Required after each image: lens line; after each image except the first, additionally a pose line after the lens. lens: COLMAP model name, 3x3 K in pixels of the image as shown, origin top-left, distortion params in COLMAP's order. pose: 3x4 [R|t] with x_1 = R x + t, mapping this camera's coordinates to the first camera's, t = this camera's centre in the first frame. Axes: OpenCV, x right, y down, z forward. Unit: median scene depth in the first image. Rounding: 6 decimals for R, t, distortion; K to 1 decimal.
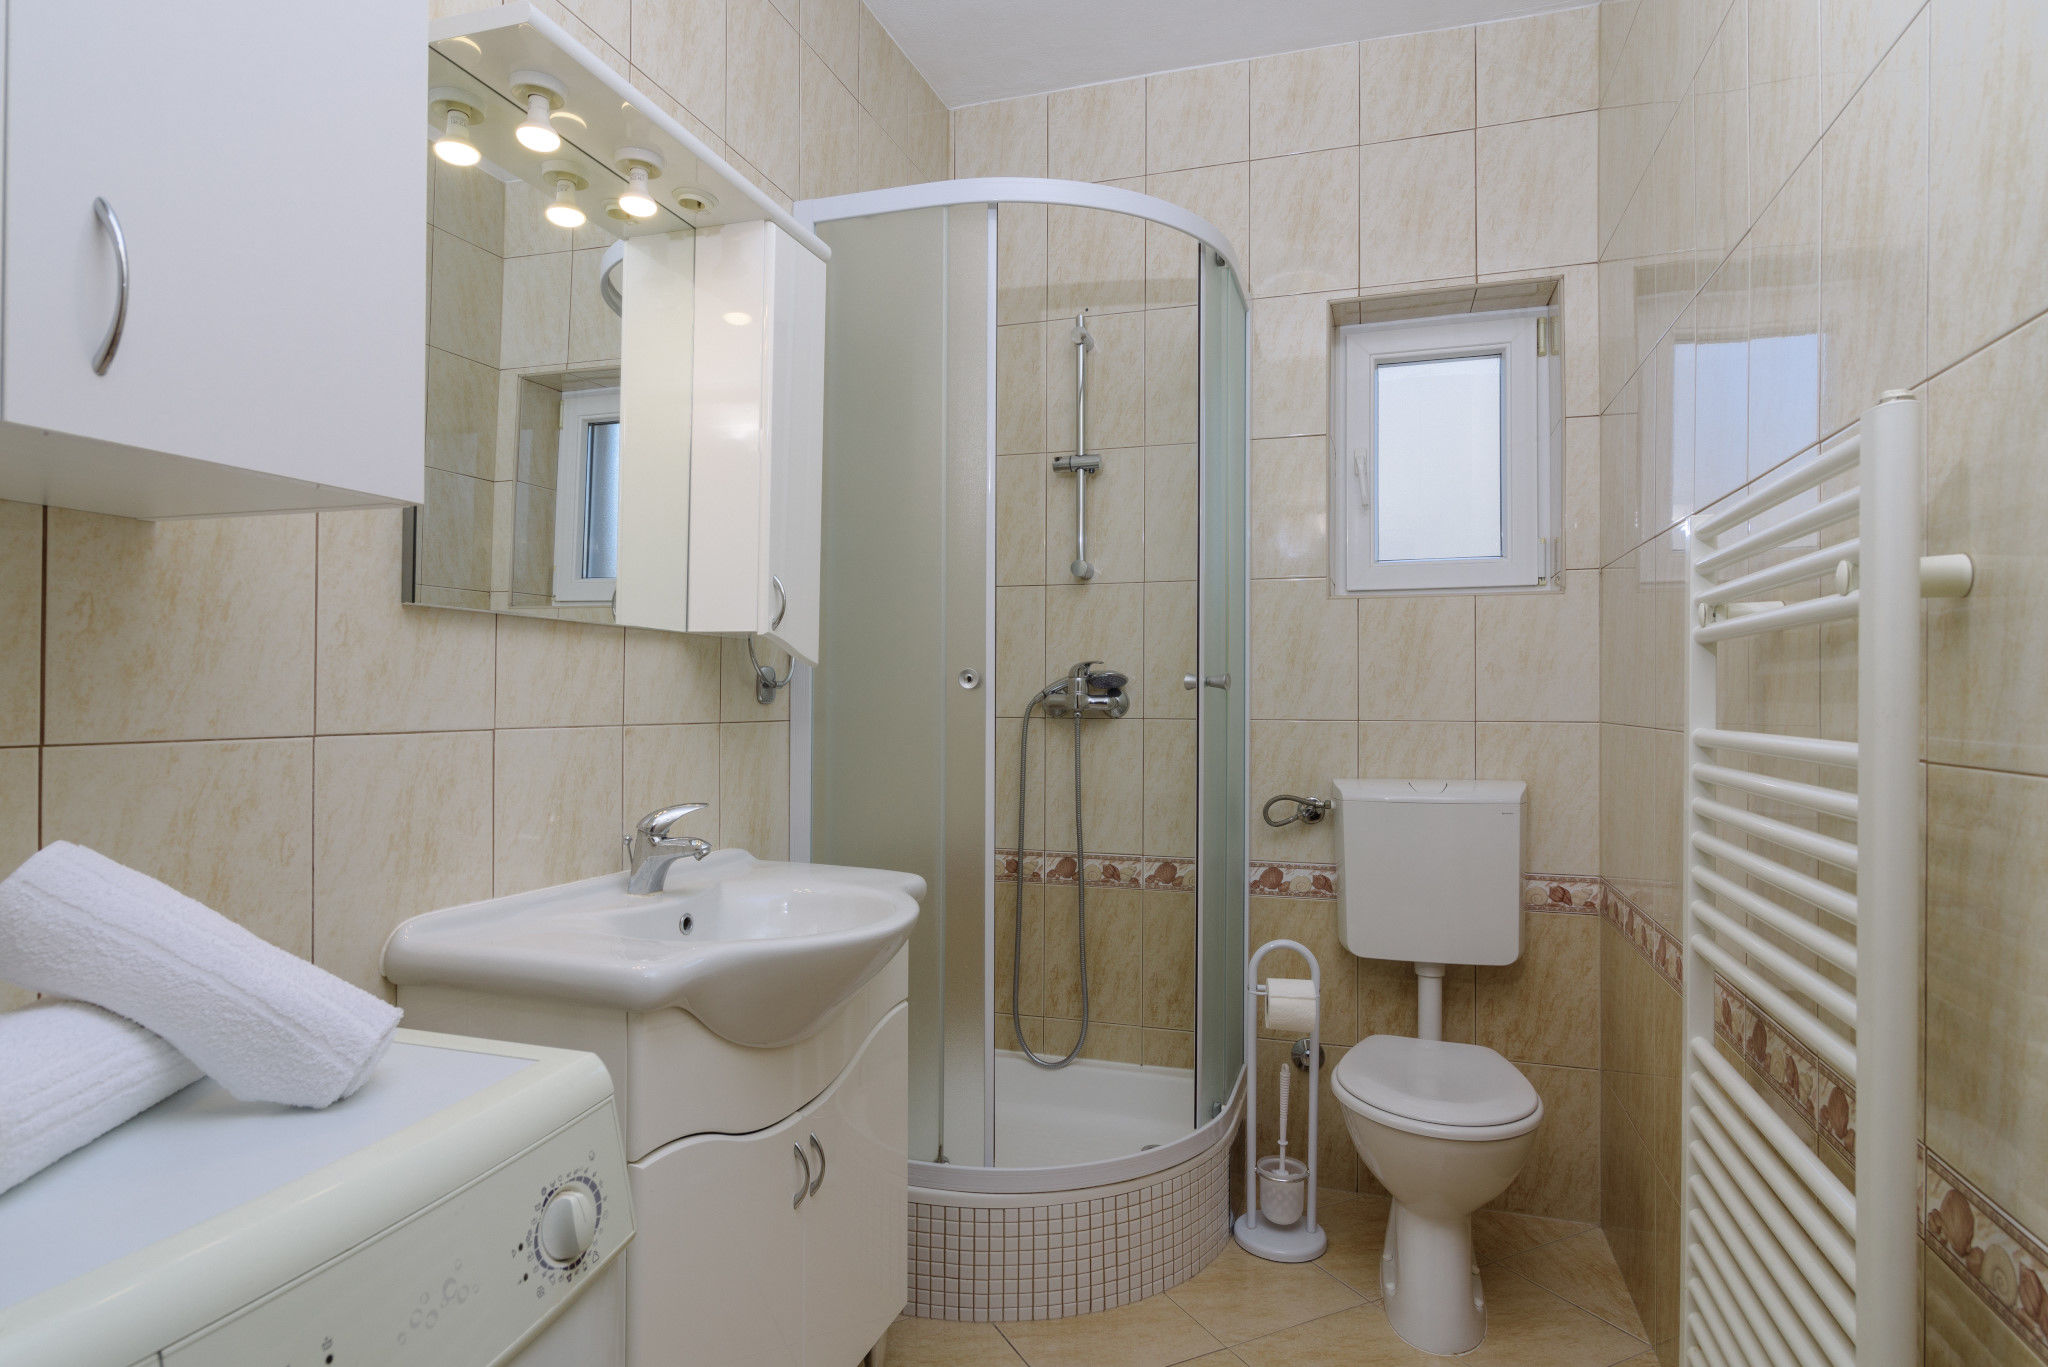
lens RADIAL K [[1110.4, 0, 1023.2], [0, 1110.4, 694.2], [0, 0, 1]] dist [-0.000993, -0.000242]
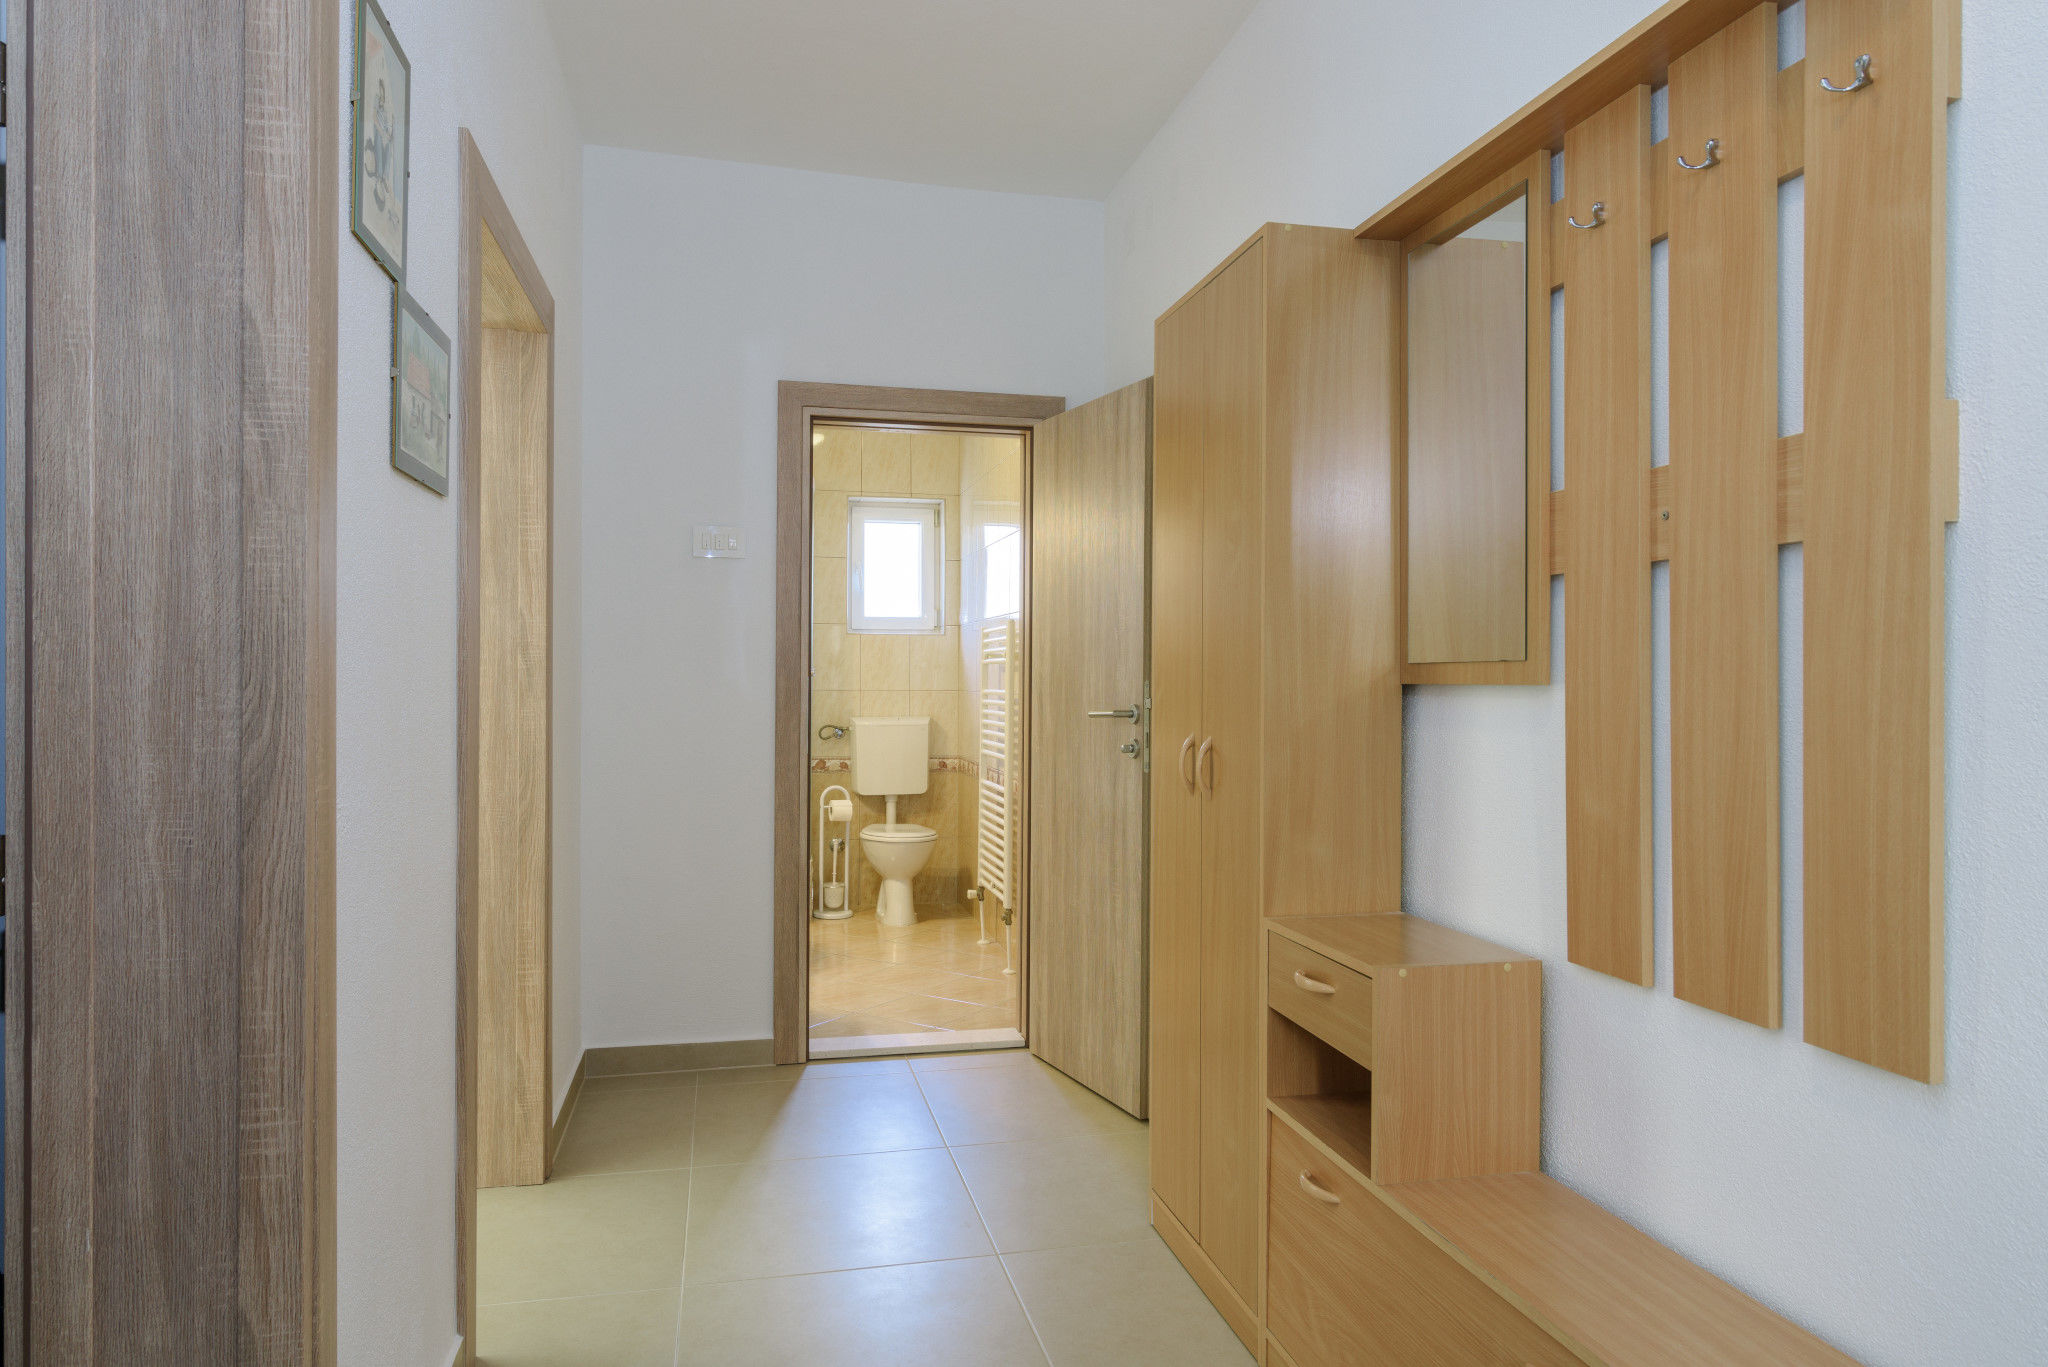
lens RADIAL K [[1367.4, 0, 1025.0], [0, 1367.4, 678.1], [0, 0, 1]] dist [-0.000519, -0.000008]
pose [[0.875784, -0.005670, 0.482671, -0.761716], [-0.000185, 0.999927, 0.012083, -0.035638], [-0.482704, -0.010672, 0.875719, -1.620113]]
